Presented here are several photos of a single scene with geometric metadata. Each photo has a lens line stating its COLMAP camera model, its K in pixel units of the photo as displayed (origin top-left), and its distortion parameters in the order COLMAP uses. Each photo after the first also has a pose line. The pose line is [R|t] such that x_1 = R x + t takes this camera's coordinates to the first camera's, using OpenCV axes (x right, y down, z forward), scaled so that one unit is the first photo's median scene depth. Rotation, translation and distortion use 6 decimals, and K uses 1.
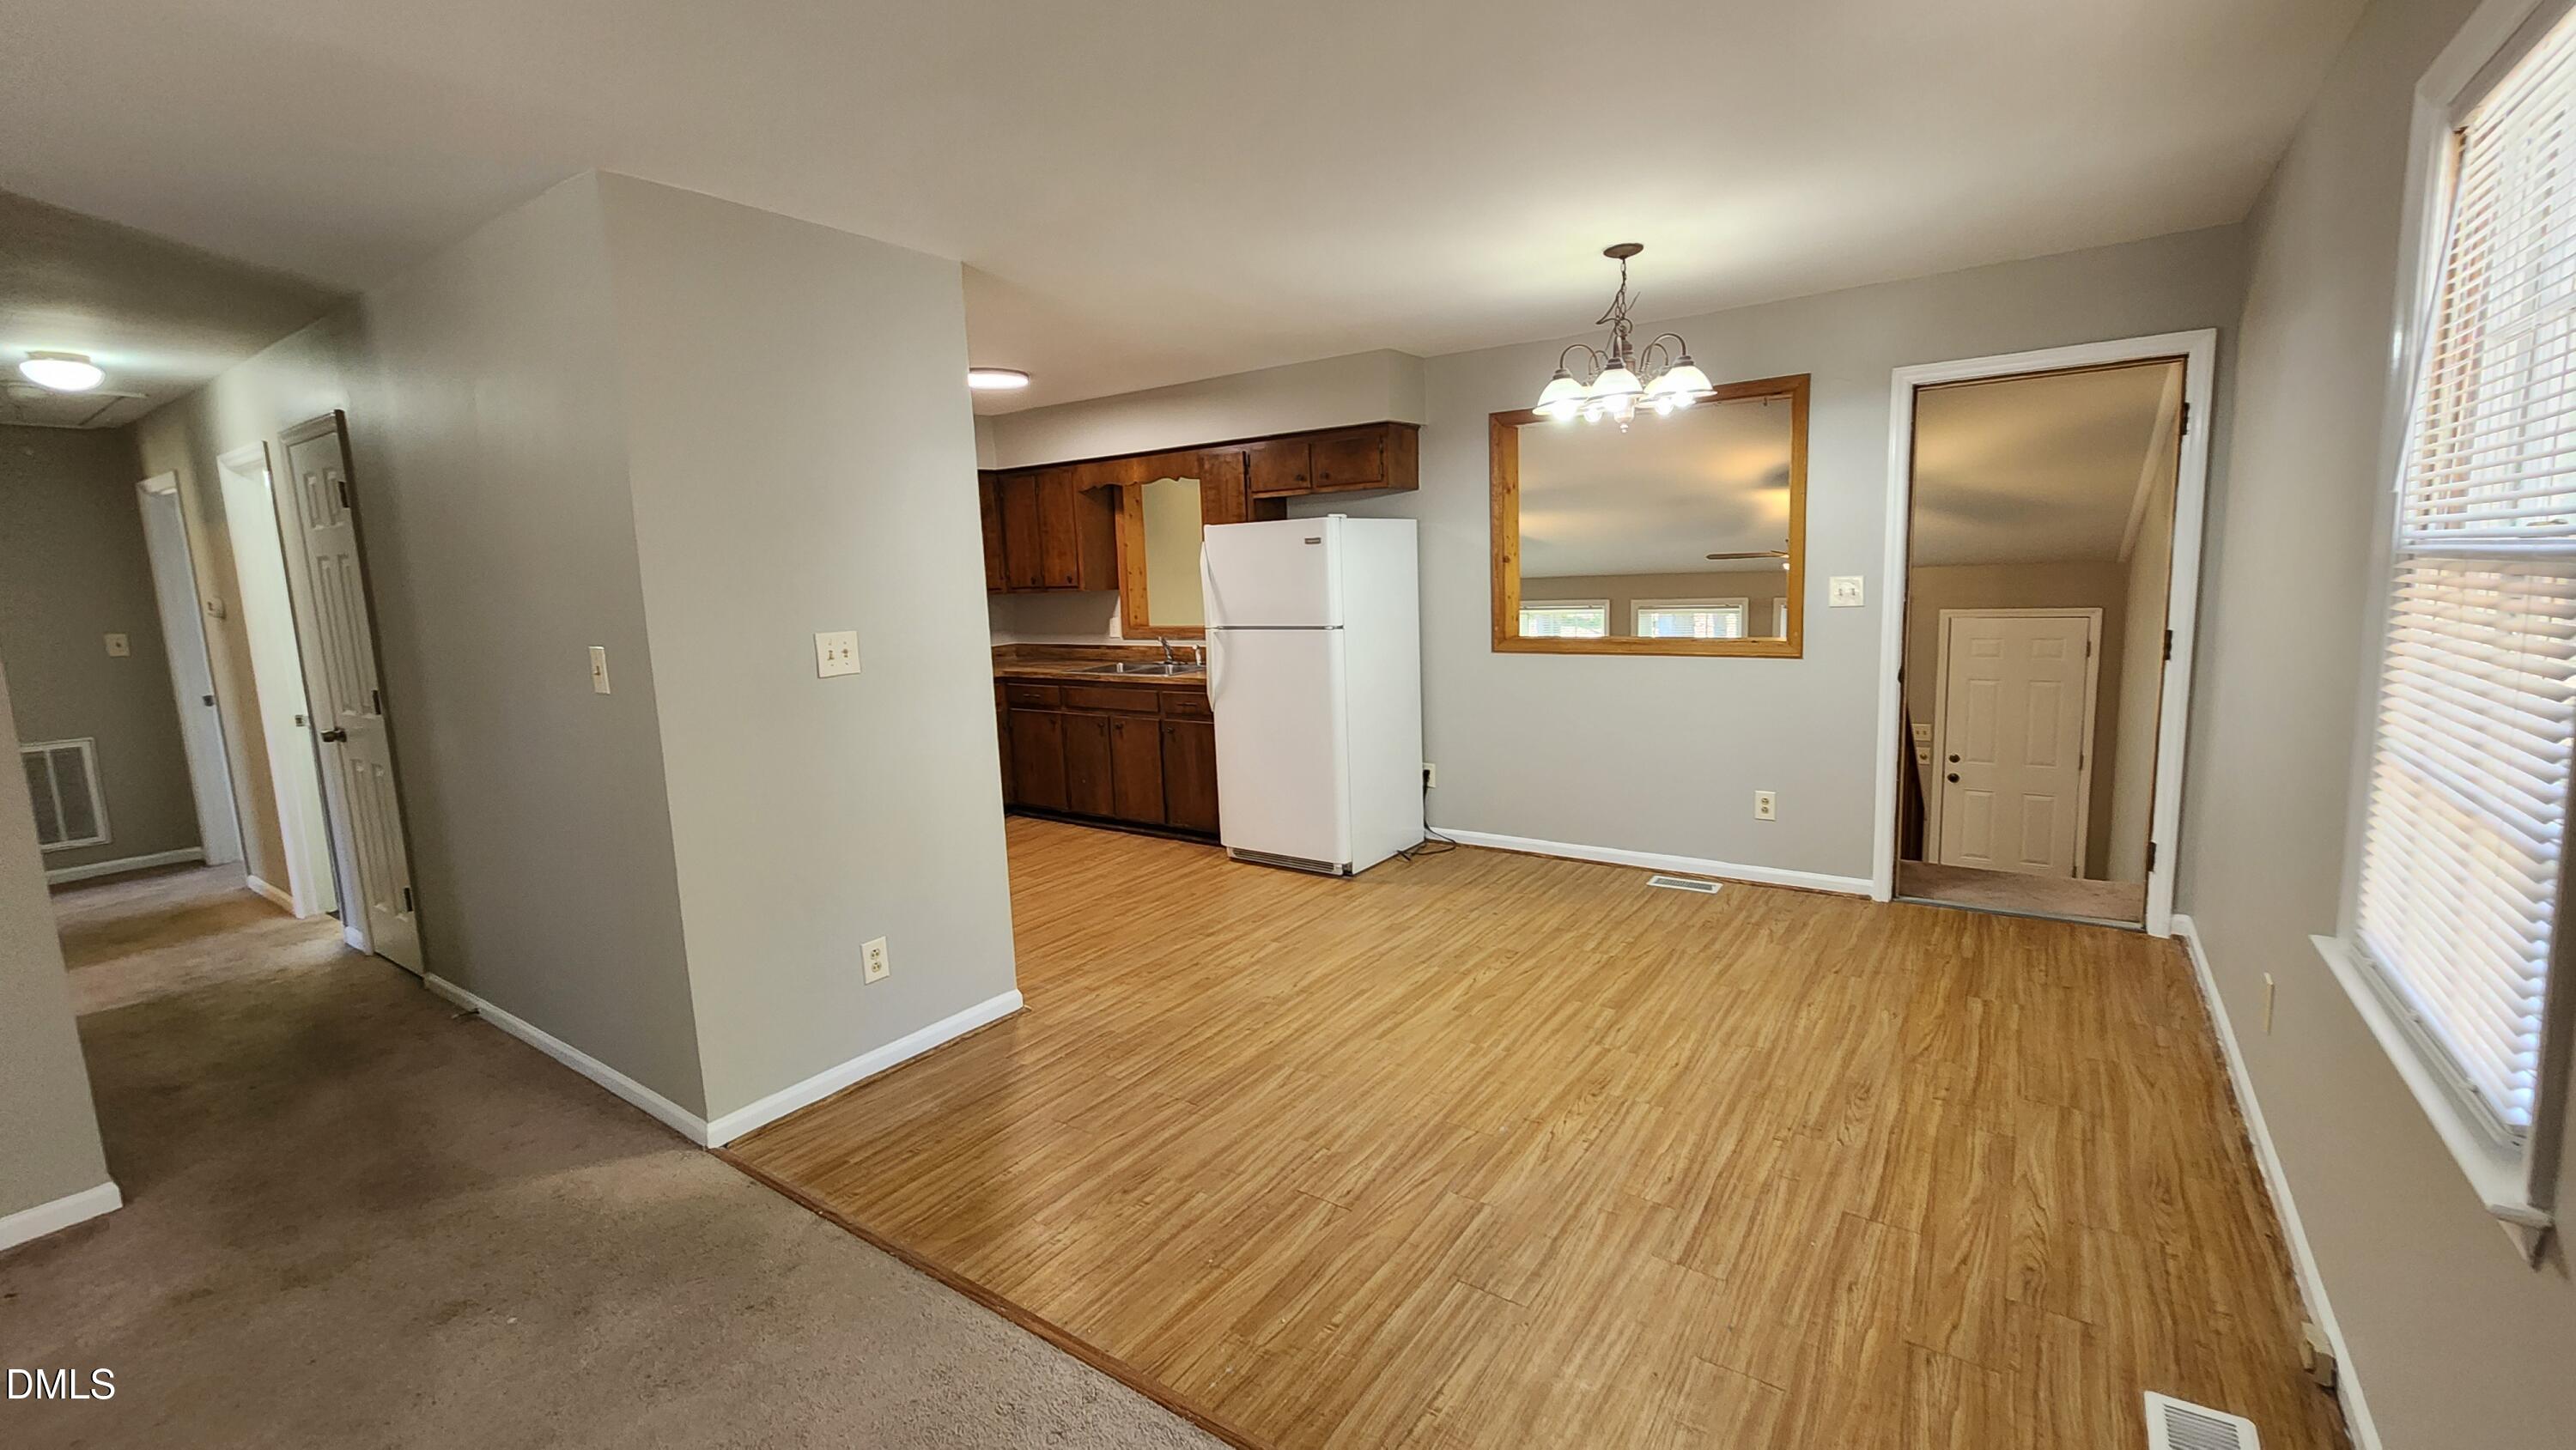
lens RADIAL K [[1071.0, 0, 1275.6], [0, 1071.0, 724.7], [0, 0, 1]] dist [0.000560, 0.001499]
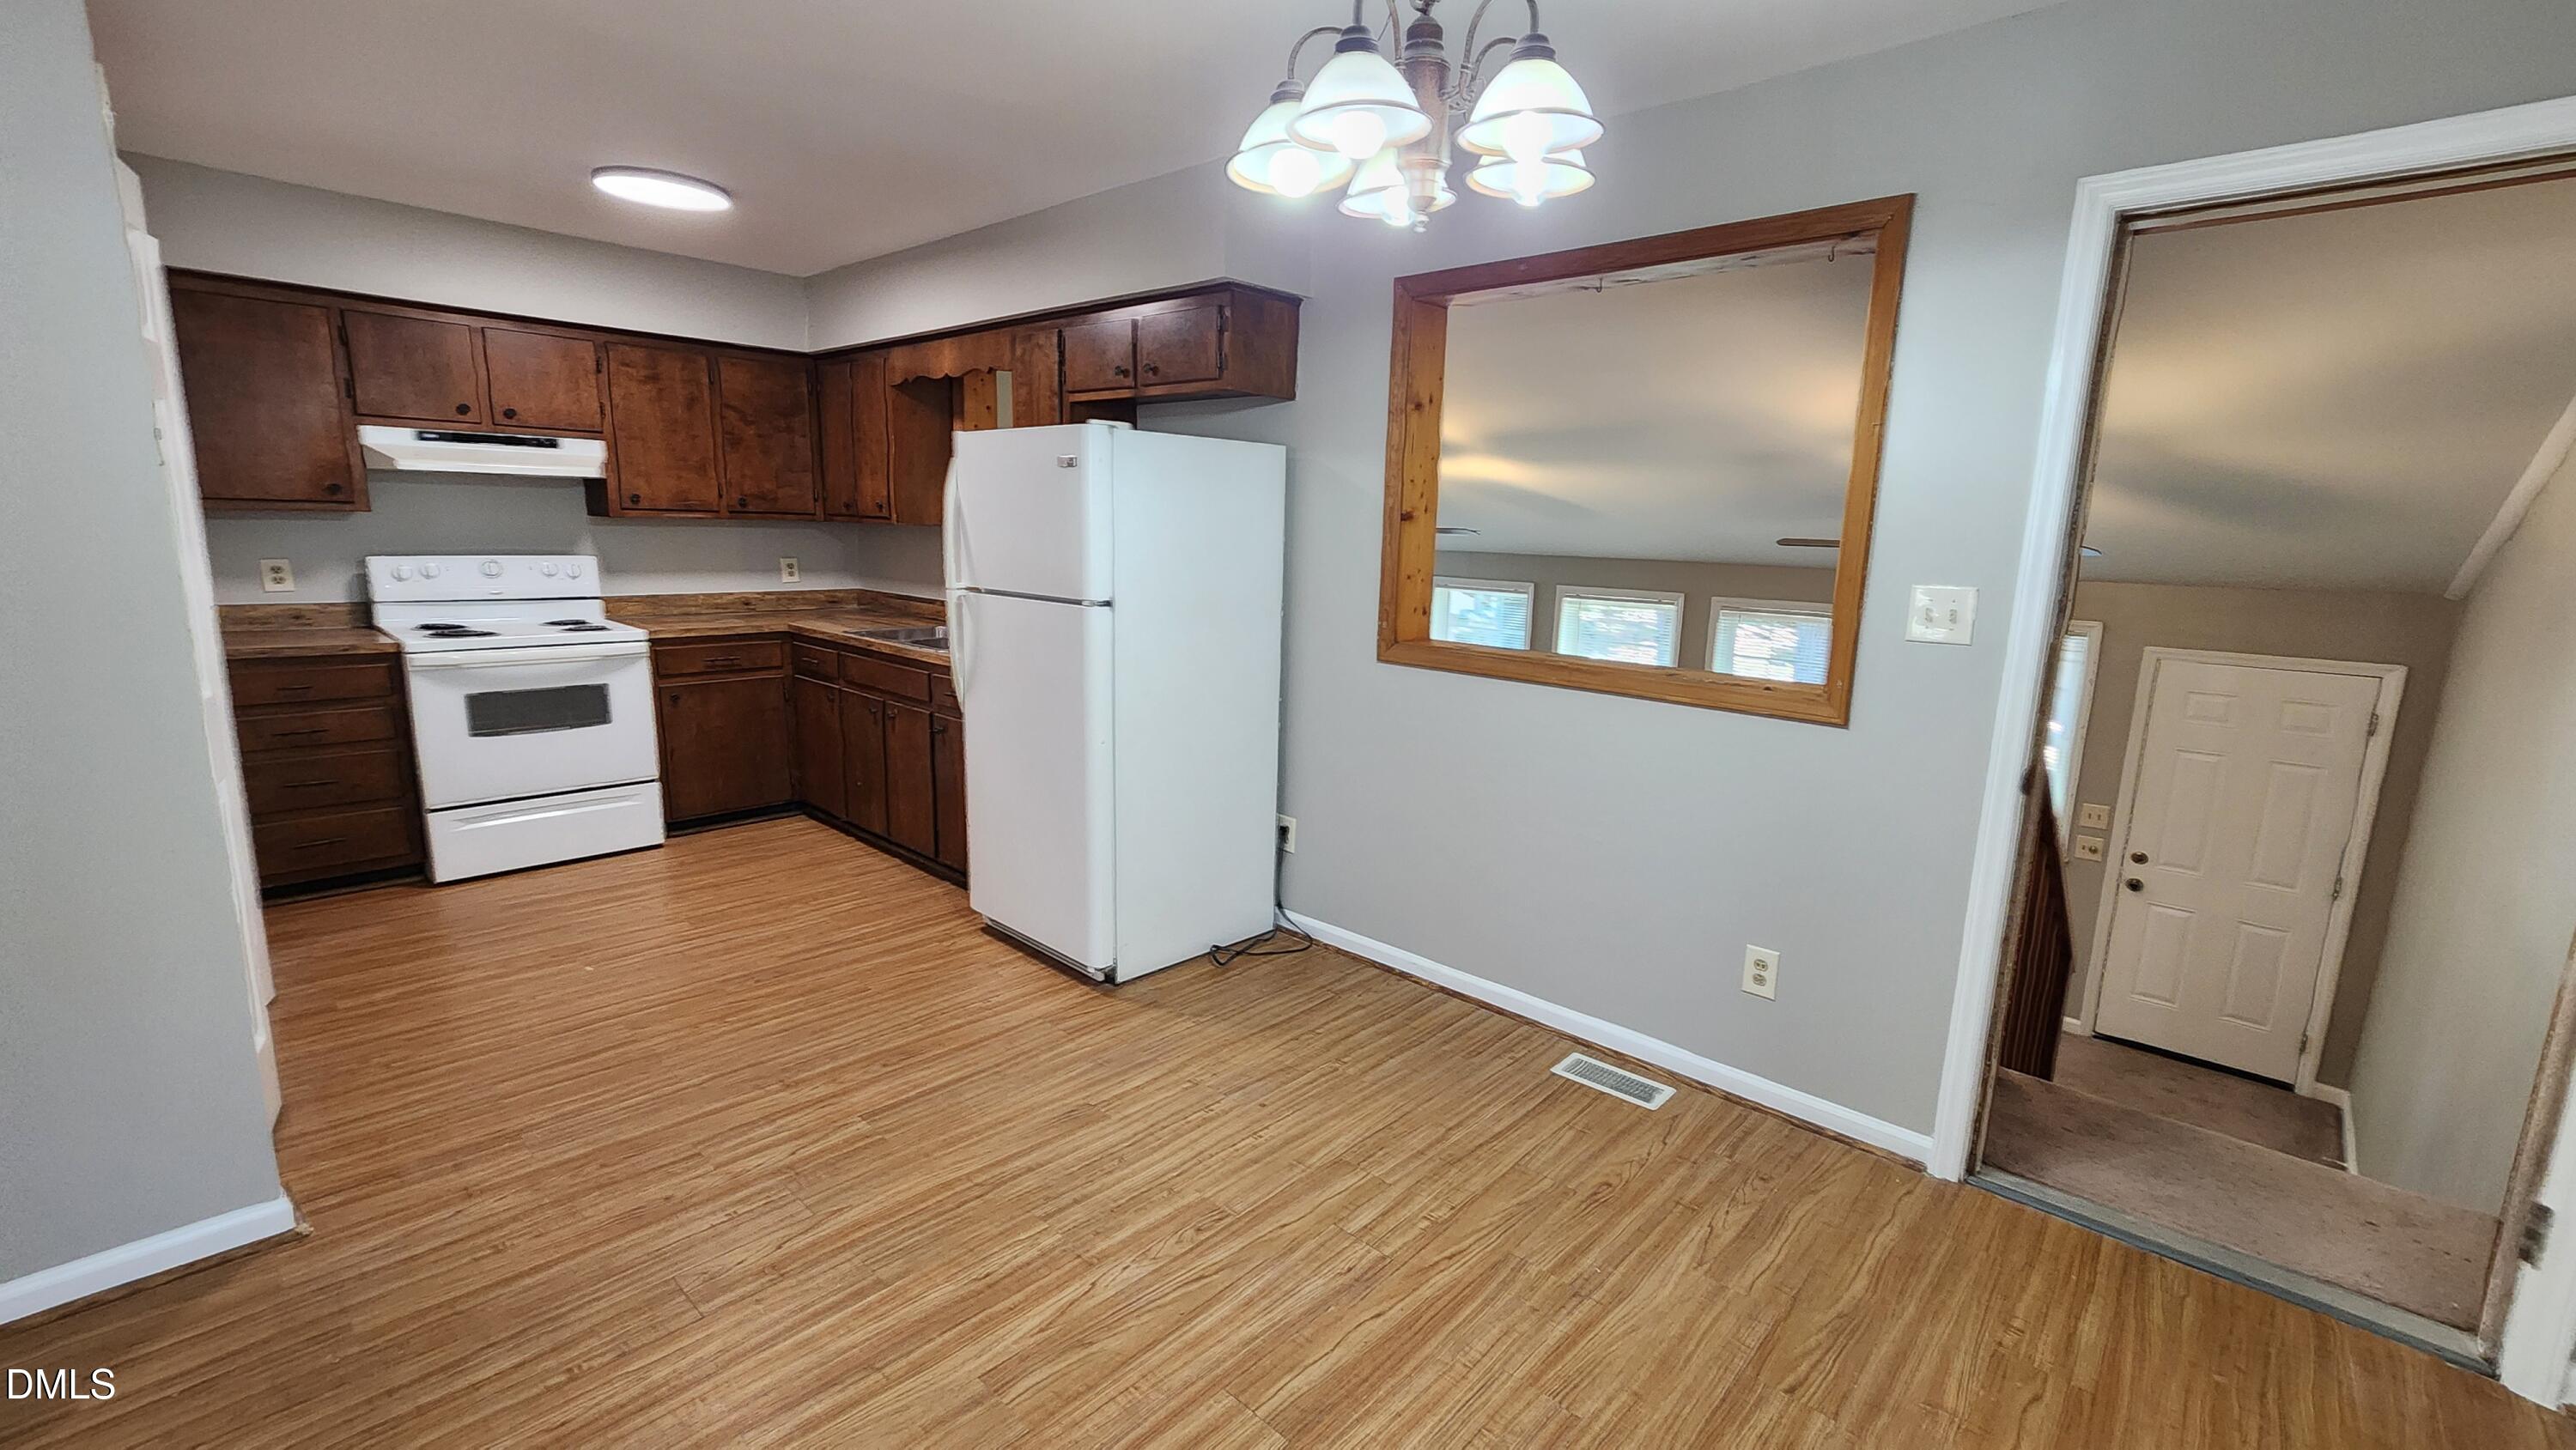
lens RADIAL K [[1071.0, 0, 1310.3], [0, 1071.0, 734.6], [0, 0, 1]] dist [0.000560, 0.001499]
pose [[0.989985, 0.094548, -0.104831, 0.280330], [-0.089858, 0.994768, 0.048599, -0.061527], [0.108877, -0.038692, 0.993302, 0.426978]]
